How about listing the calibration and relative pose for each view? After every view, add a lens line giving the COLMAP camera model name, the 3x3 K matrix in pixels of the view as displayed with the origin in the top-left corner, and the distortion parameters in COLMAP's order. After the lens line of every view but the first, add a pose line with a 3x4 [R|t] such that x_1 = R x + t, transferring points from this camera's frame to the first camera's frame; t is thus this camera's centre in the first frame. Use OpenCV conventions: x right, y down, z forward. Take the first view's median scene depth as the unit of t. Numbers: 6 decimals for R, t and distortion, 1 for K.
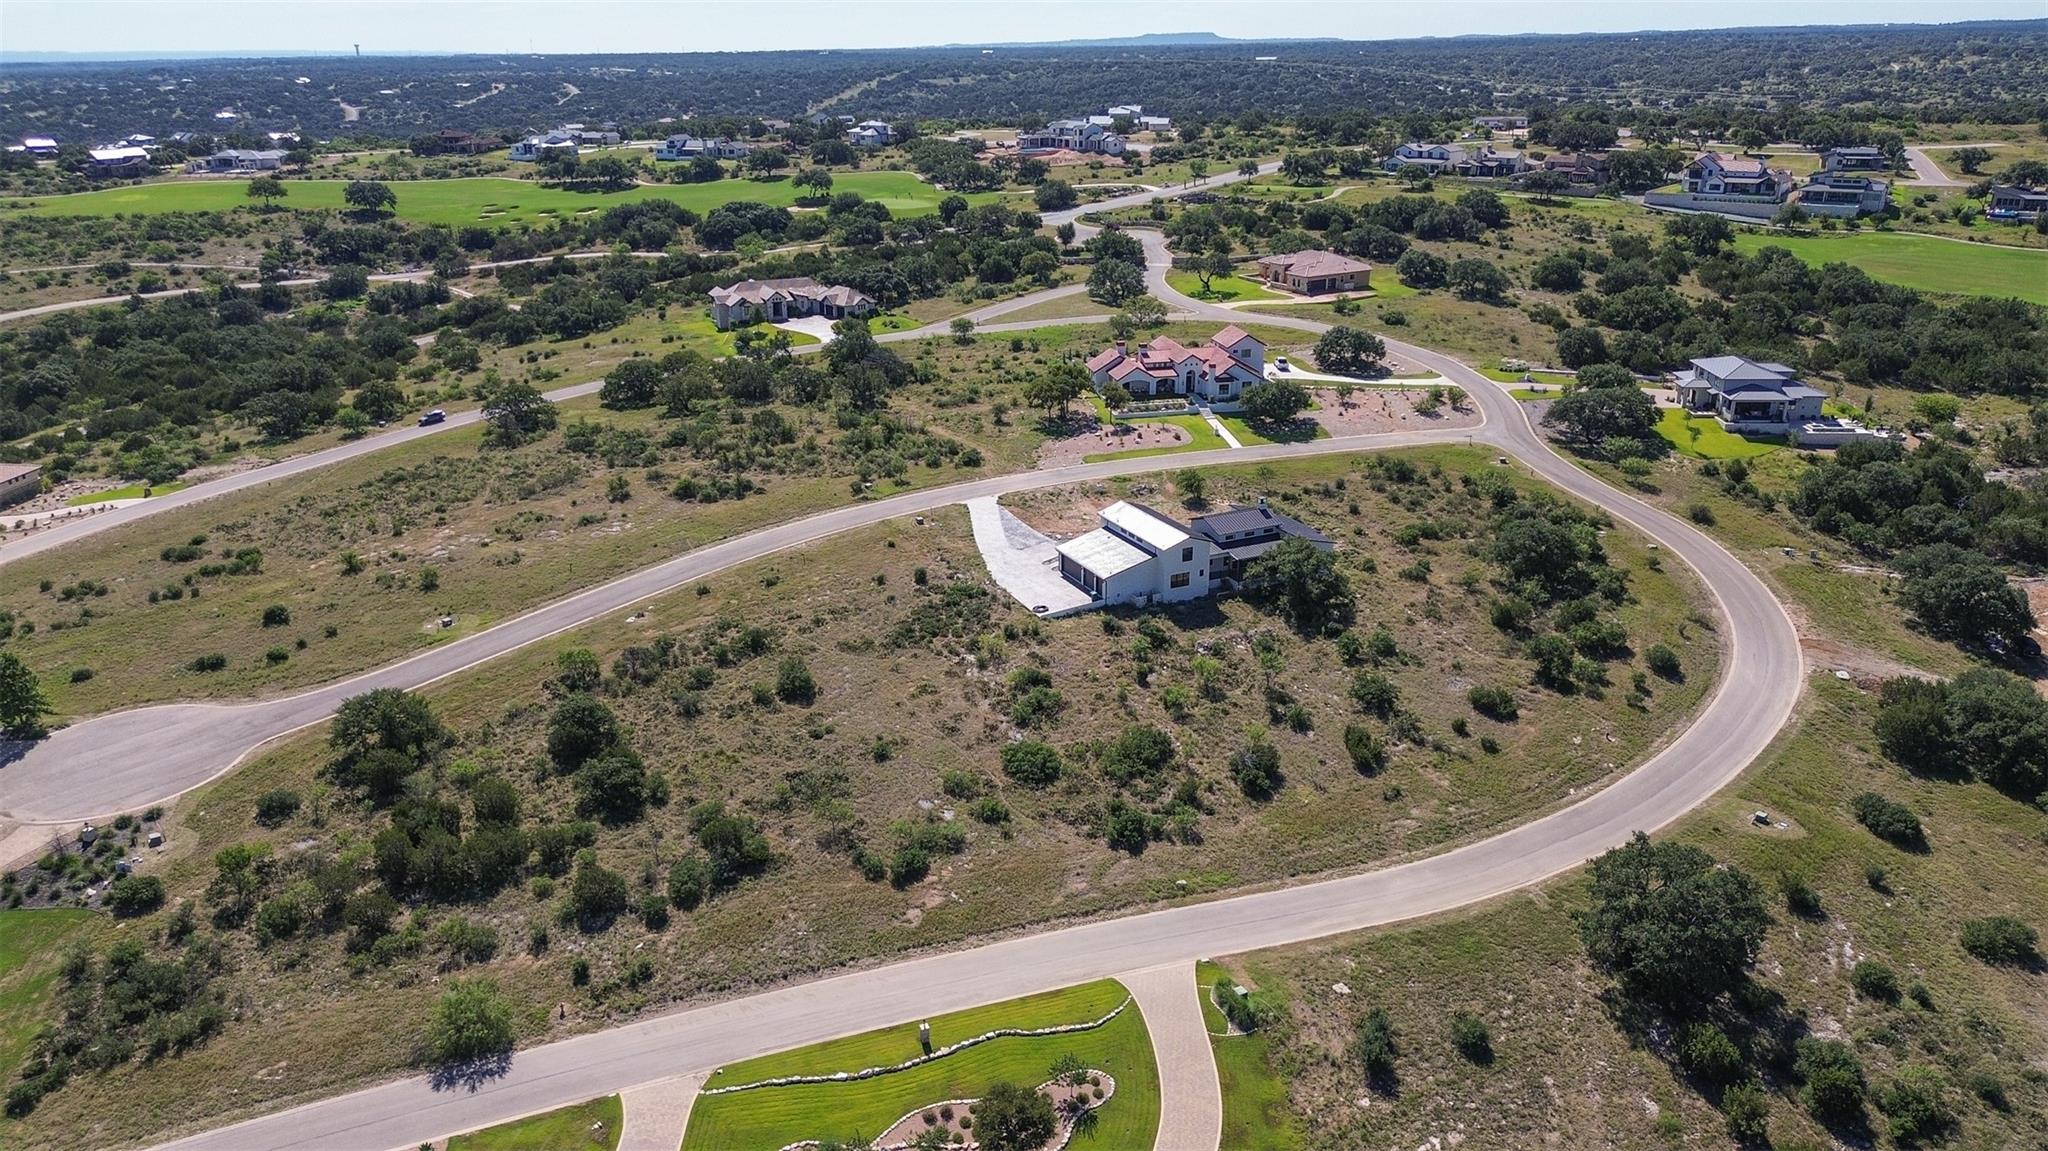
lens RADIAL K [[1452.0, 0, 1022.1], [0, 1452.0, 569.5], [0, 0, 1]] dist [0.073066, -0.086321]
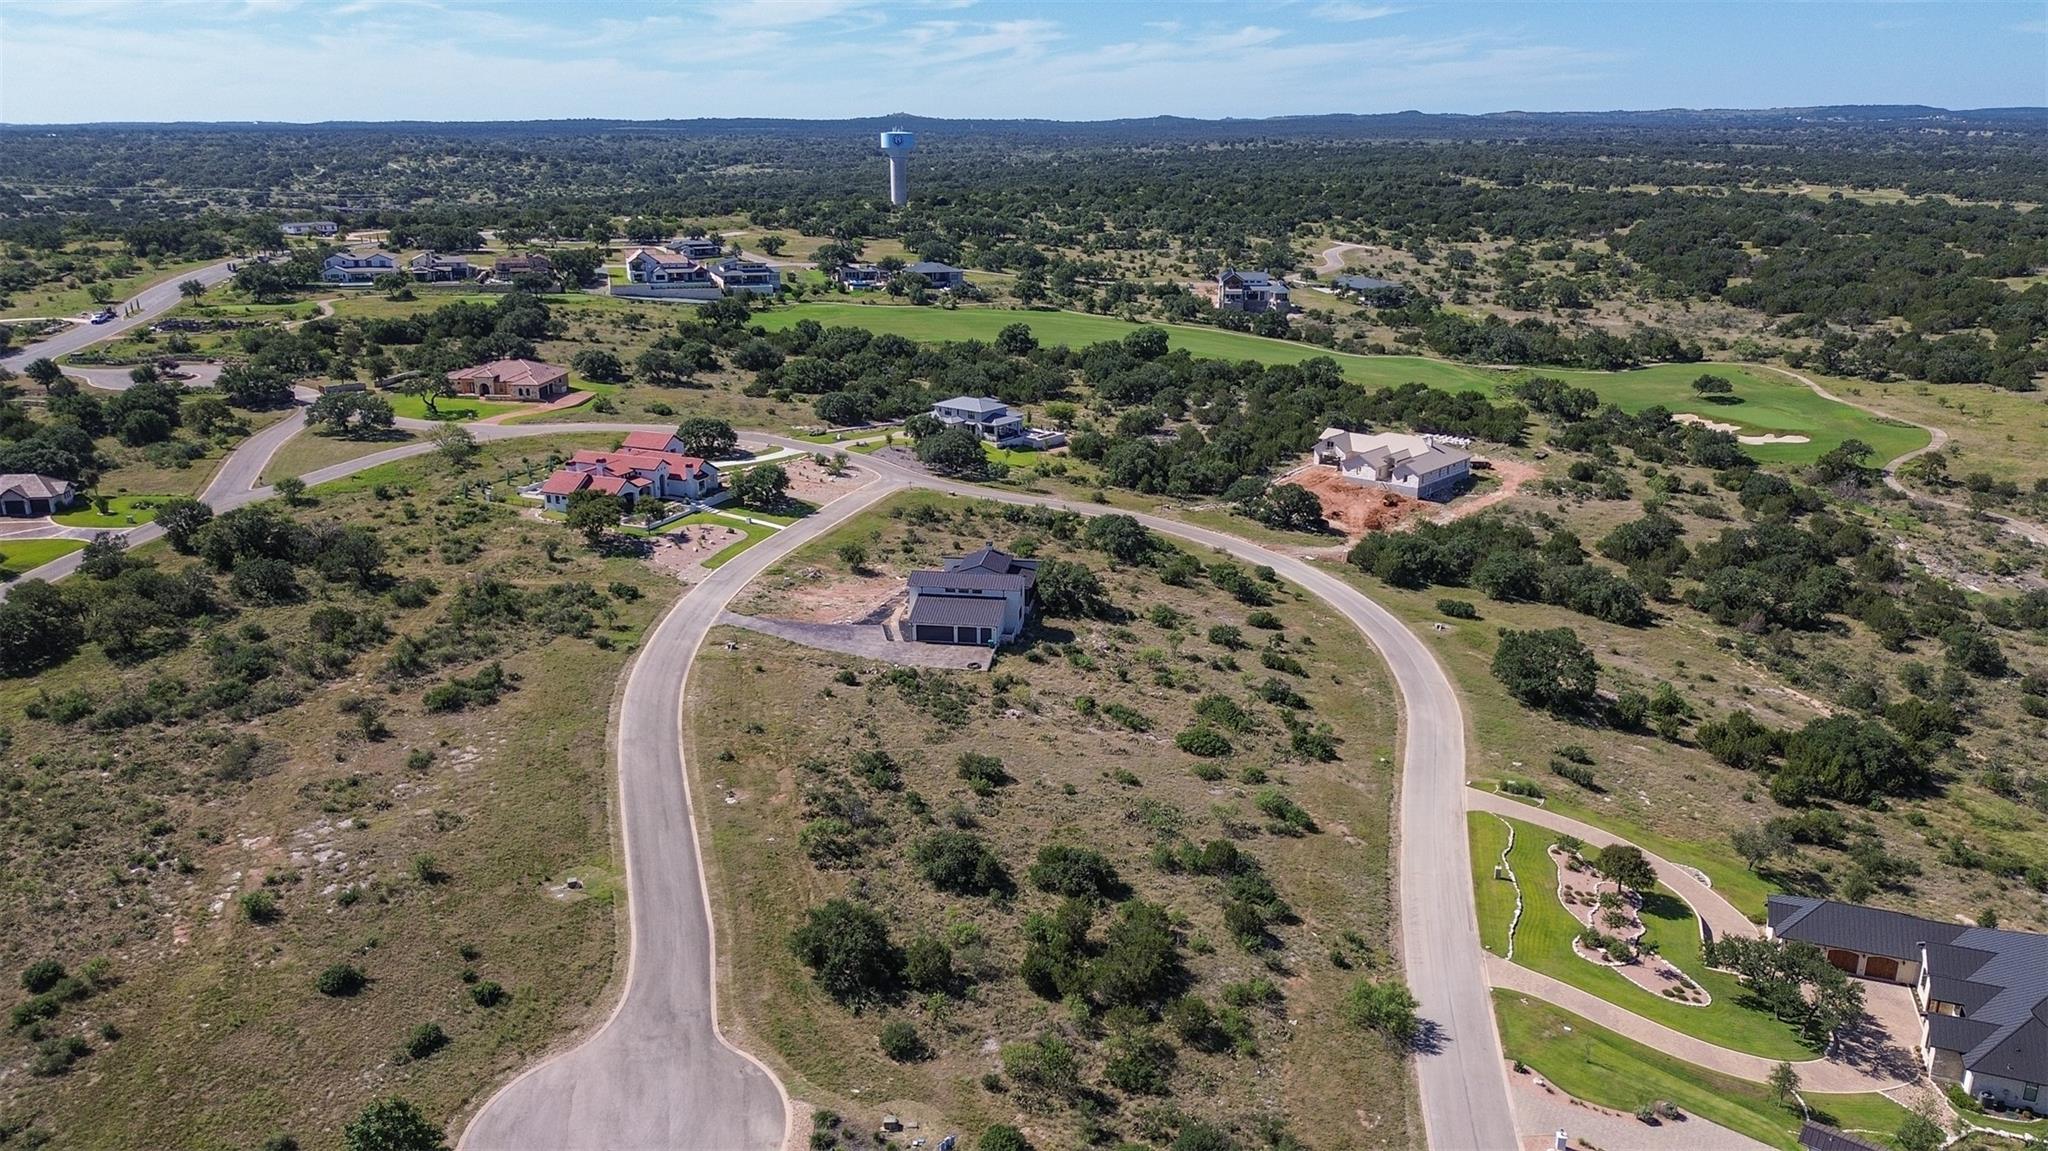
lens RADIAL K [[1445.5, 0, 1023.4], [0, 1445.5, 576.3], [0, 0, 1]] dist [0.085143, -0.098880]
pose [[0.557365, -0.230884, 0.797519, -0.863028], [0.272618, 0.958192, 0.086873, -0.129535], [-0.784234, 0.168998, 0.597006, 0.288247]]
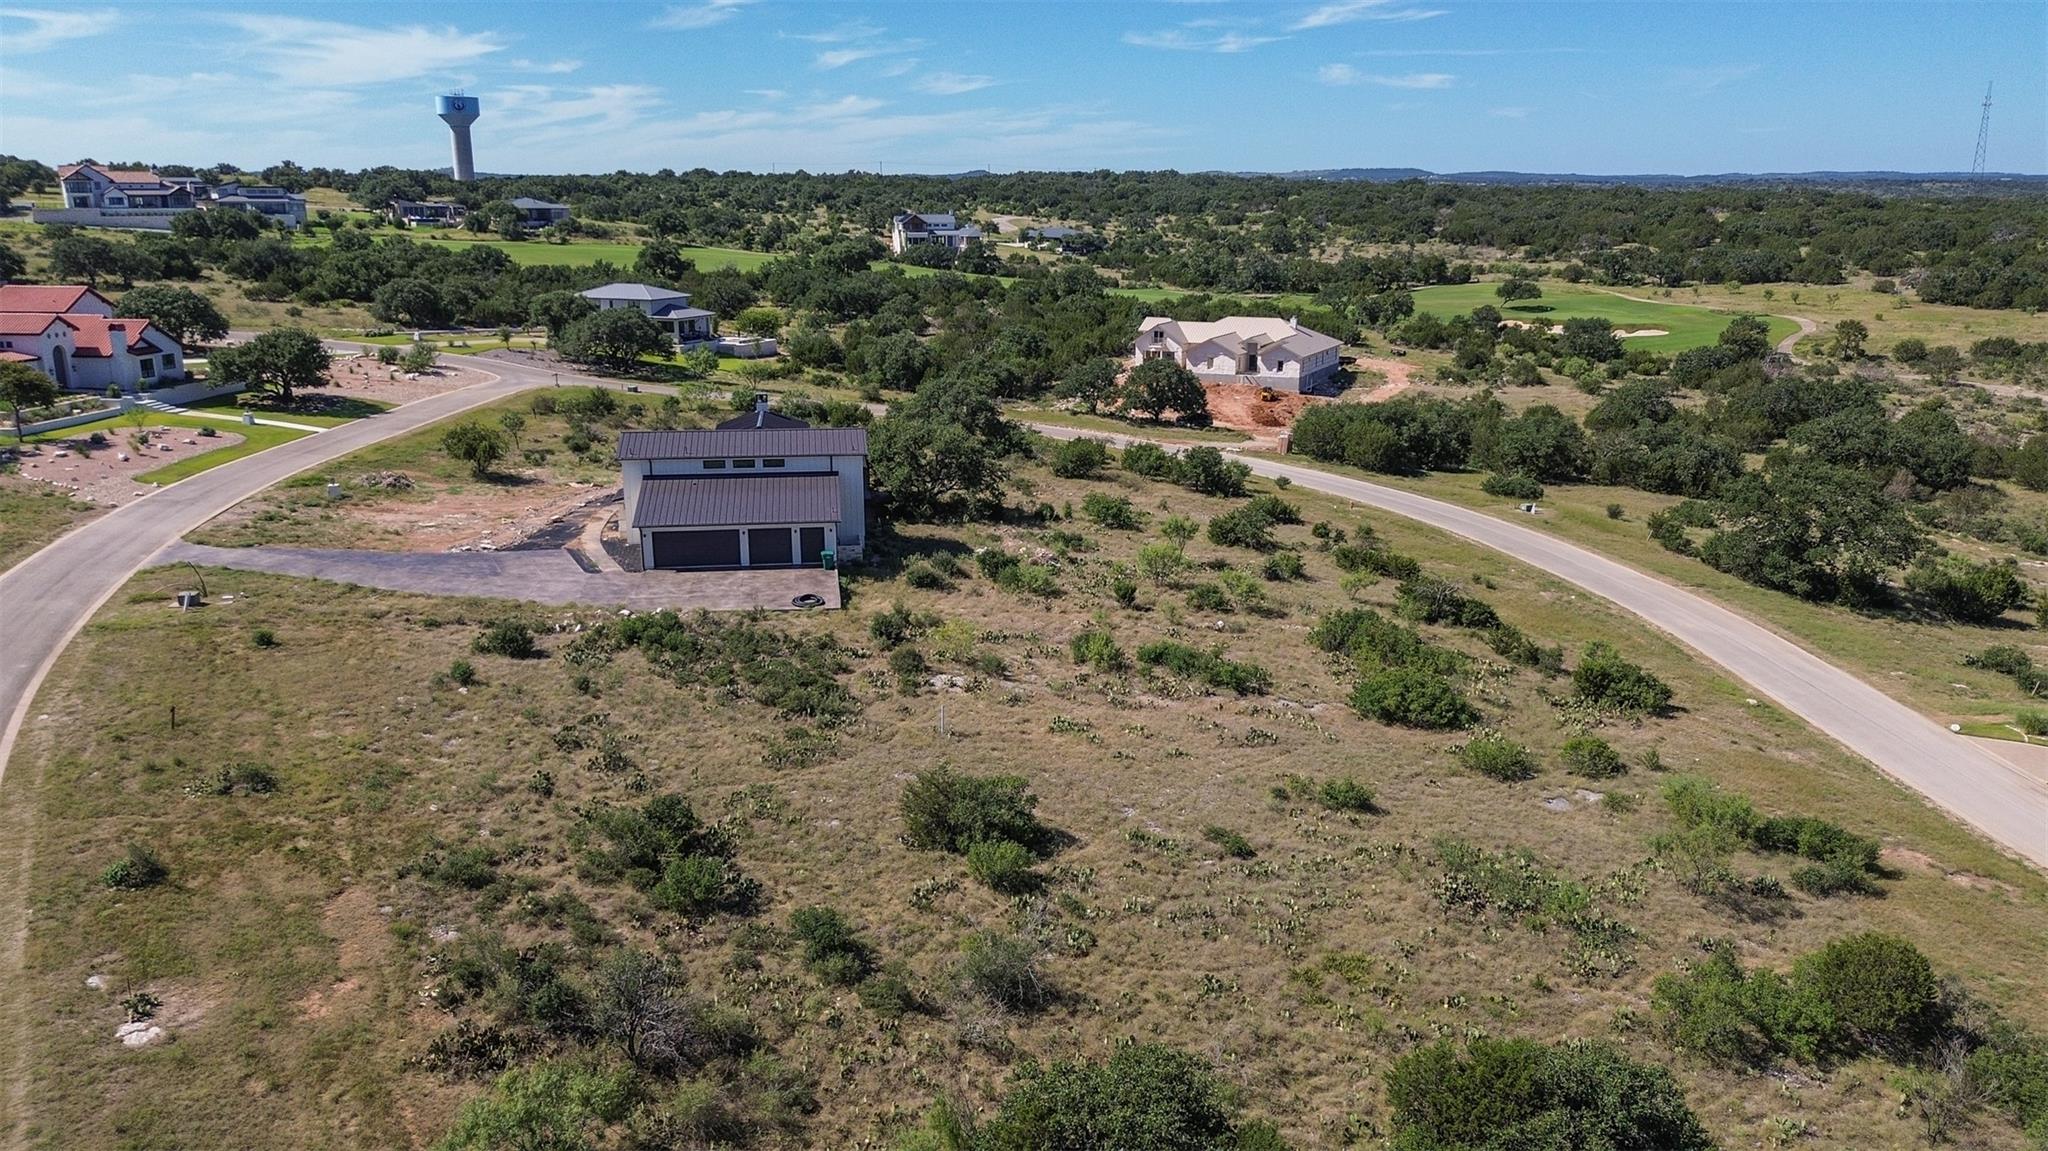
lens RADIAL K [[1452.0, 0, 1022.1], [0, 1452.0, 569.5], [0, 0, 1]] dist [0.073066, -0.086321]
pose [[0.303941, -0.222417, 0.926364, -0.434697], [0.315926, 0.940876, 0.122246, -0.021498], [-0.898783, 0.255507, 0.356238, 0.762631]]
